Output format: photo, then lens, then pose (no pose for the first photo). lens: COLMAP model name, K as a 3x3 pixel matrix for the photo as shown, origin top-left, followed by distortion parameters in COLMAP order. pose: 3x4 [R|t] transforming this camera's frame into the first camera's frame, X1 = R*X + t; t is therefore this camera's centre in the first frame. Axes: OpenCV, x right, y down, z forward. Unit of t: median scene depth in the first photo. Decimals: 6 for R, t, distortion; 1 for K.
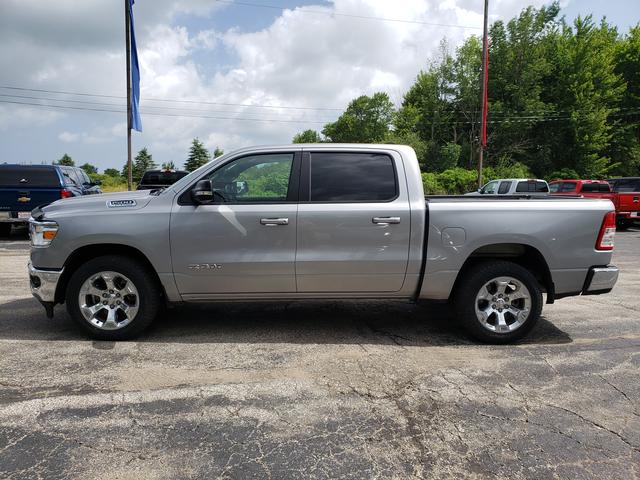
lens RADIAL K [[605.7, 0, 285.7], [0, 605.7, 237.5], [0, 0, 1]] dist [0.011801, -0.005933]
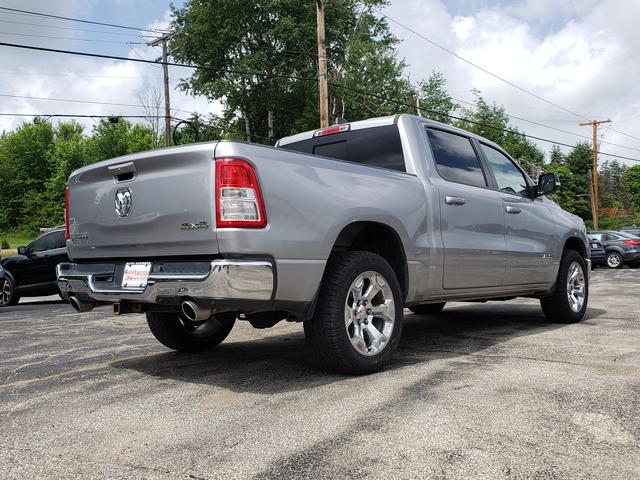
lens RADIAL K [[609.4, 0, 337.3], [0, 609.4, 240.0], [0, 0, 1]] dist [0.049604, -0.009414]
pose [[-0.696479, -0.018833, -0.717330, 0.875949], [-0.065719, 0.997128, 0.037630, -0.045662], [0.714562, 0.073350, -0.695717, 1.827239]]
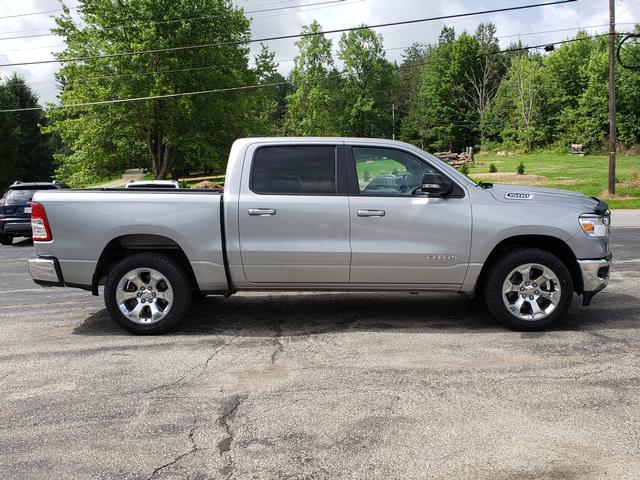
lens RADIAL K [[607.1, 0, 320.0], [0, 607.1, 240.0], [0, 0, 1]] dist [0.011720, -0.018134]
pose [[-0.997533, -0.007763, 0.069772, -0.066423], [0.006878, 0.978278, 0.207181, -0.253152], [-0.069865, 0.207150, -0.975811, 2.369292]]
